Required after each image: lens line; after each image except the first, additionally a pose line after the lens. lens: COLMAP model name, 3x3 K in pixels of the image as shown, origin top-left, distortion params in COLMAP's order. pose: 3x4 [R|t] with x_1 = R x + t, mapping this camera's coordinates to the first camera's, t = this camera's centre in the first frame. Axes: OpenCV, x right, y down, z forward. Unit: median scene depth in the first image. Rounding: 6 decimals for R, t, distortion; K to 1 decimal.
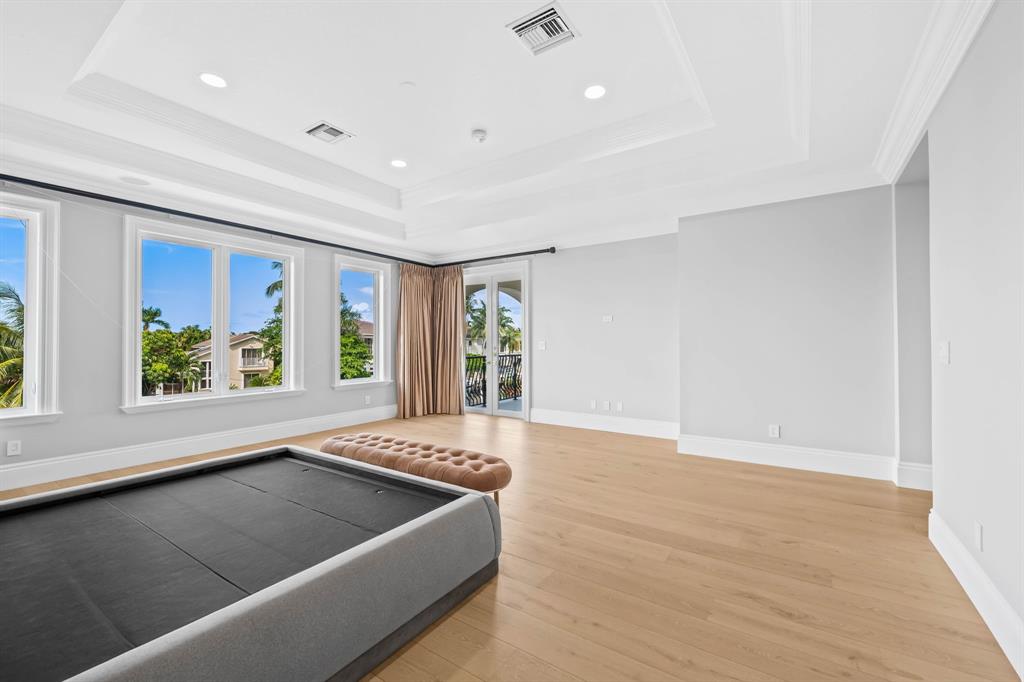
lens RADIAL K [[441.6, 0, 507.5], [0, 441.6, 343.0], [0, 0, 1]] dist [-0.000602, -0.001165]
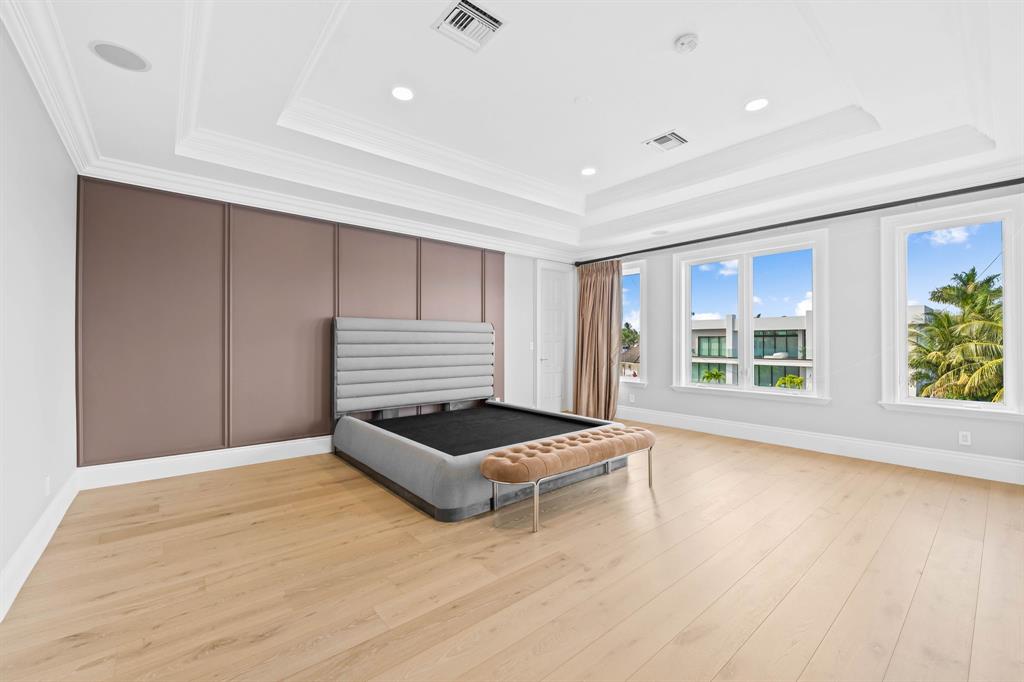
lens RADIAL K [[414.9, 0, 509.9], [0, 414.9, 338.2], [0, 0, 1]] dist [-0.012694, 0.000061]
pose [[-0.282828, -0.005230, -0.959156, 0.888366], [0.000138, 0.999985, -0.005494, -0.004352], [0.959171, -0.001686, -0.282823, 1.267832]]
